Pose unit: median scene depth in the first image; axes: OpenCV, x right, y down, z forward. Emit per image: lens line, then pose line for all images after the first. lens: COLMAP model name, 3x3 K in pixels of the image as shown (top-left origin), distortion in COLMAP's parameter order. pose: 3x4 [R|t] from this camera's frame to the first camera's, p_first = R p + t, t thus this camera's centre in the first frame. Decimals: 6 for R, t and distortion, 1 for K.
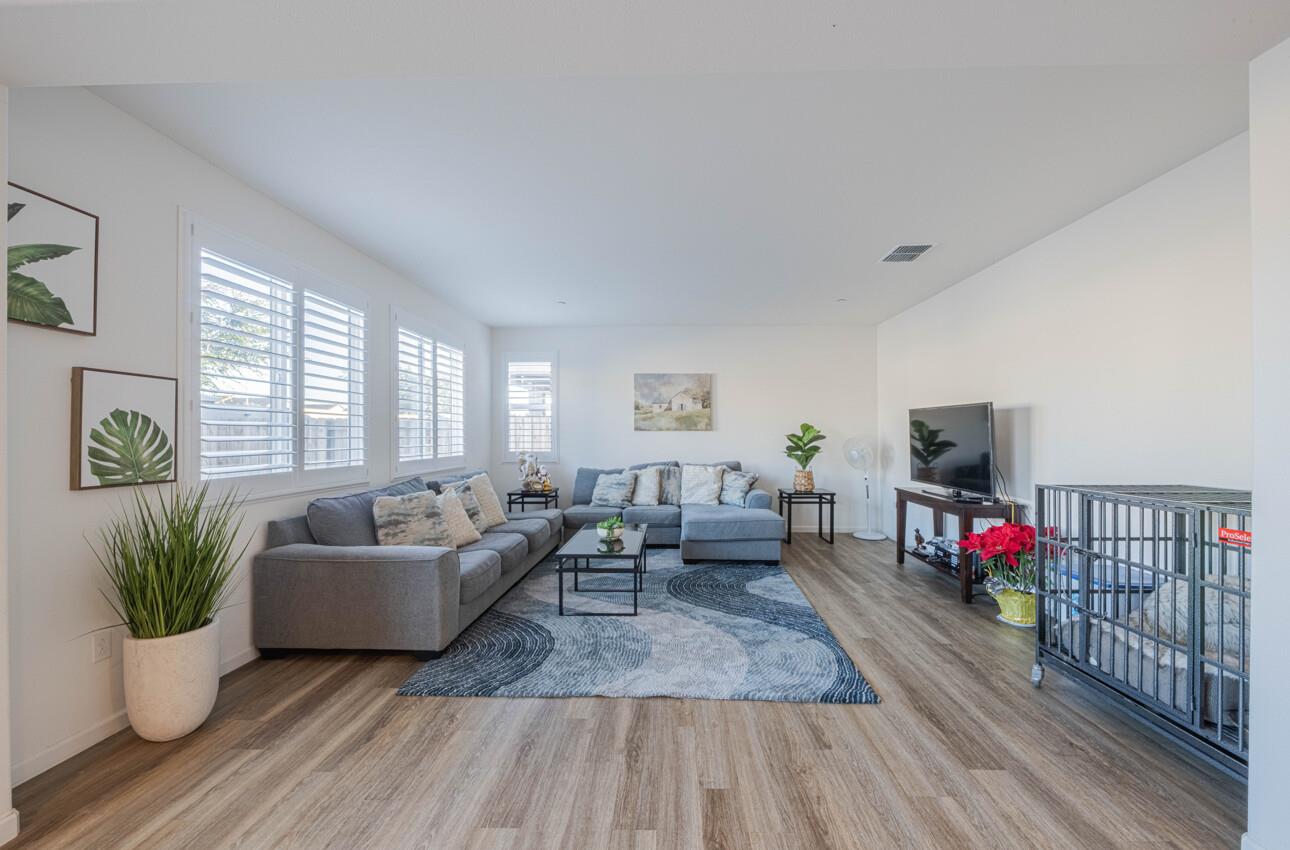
lens RADIAL K [[489.9, 0, 666.8], [0, 489.9, 429.8], [0, 0, 1]] dist [0.000694, -0.000087]
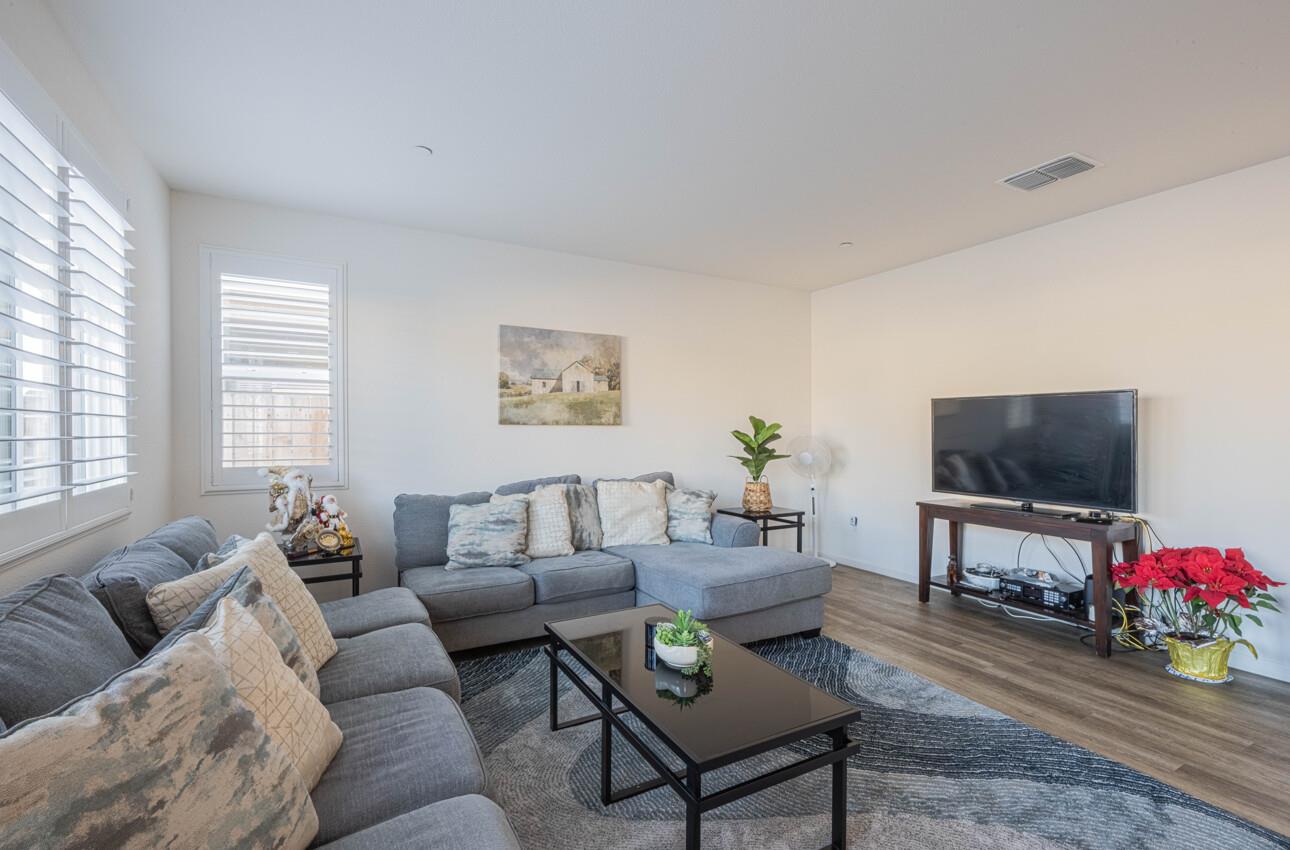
lens RADIAL K [[557.6, 0, 645.0], [0, 557.6, 434.3], [0, 0, 1]] dist [0.007821, -0.000402]
pose [[0.866032, -0.001396, 0.499987, -0.264679], [-0.006062, 0.999893, 0.013290, 0.003831], [-0.499952, -0.014541, 0.865931, 0.379635]]
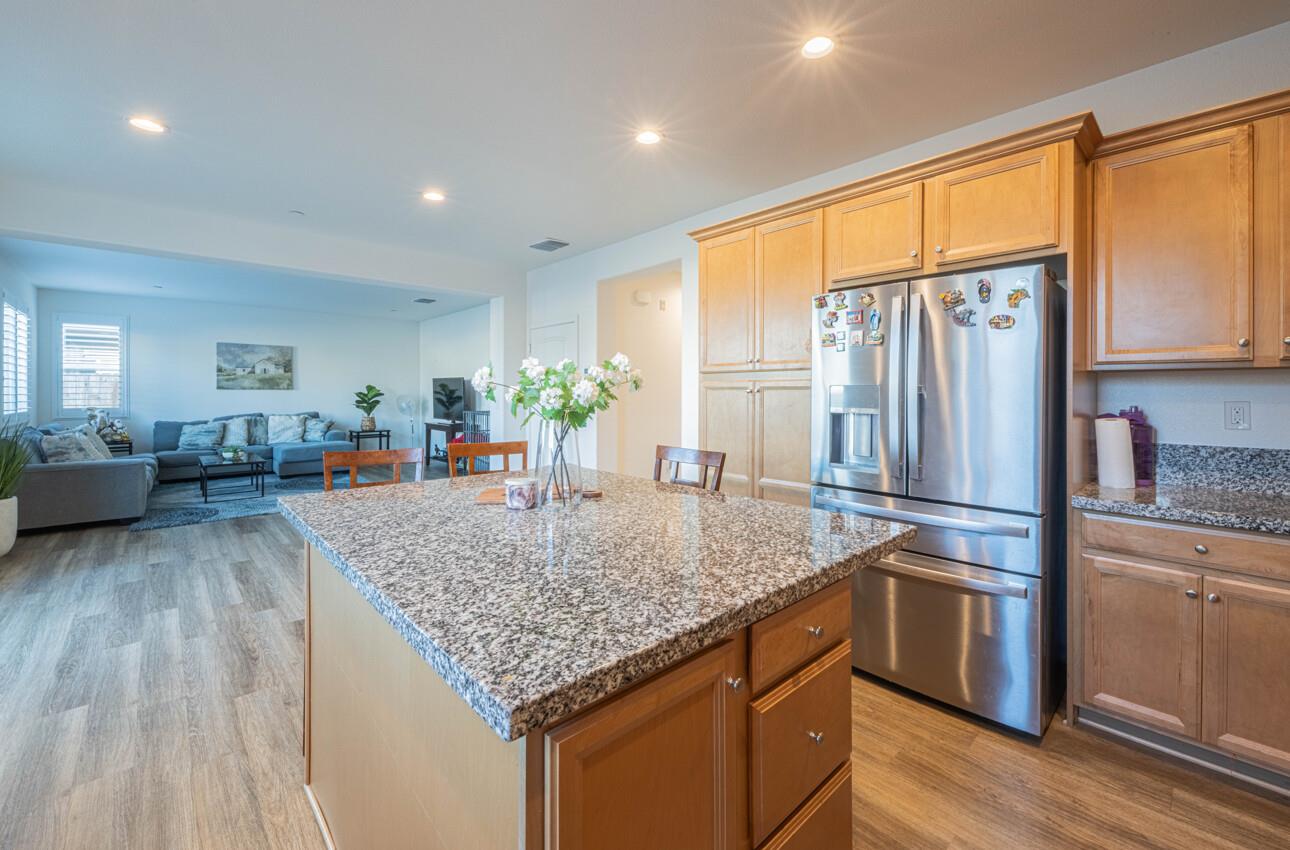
lens RADIAL K [[526.3, 0, 648.3], [0, 526.3, 391.9], [0, 0, 1]] dist [0.001394, -0.003067]
pose [[0.721793, 0.001707, 0.692107, -0.213199], [-0.007161, 0.999962, 0.005002, -0.006310], [-0.692072, -0.008566, 0.721778, -0.741526]]
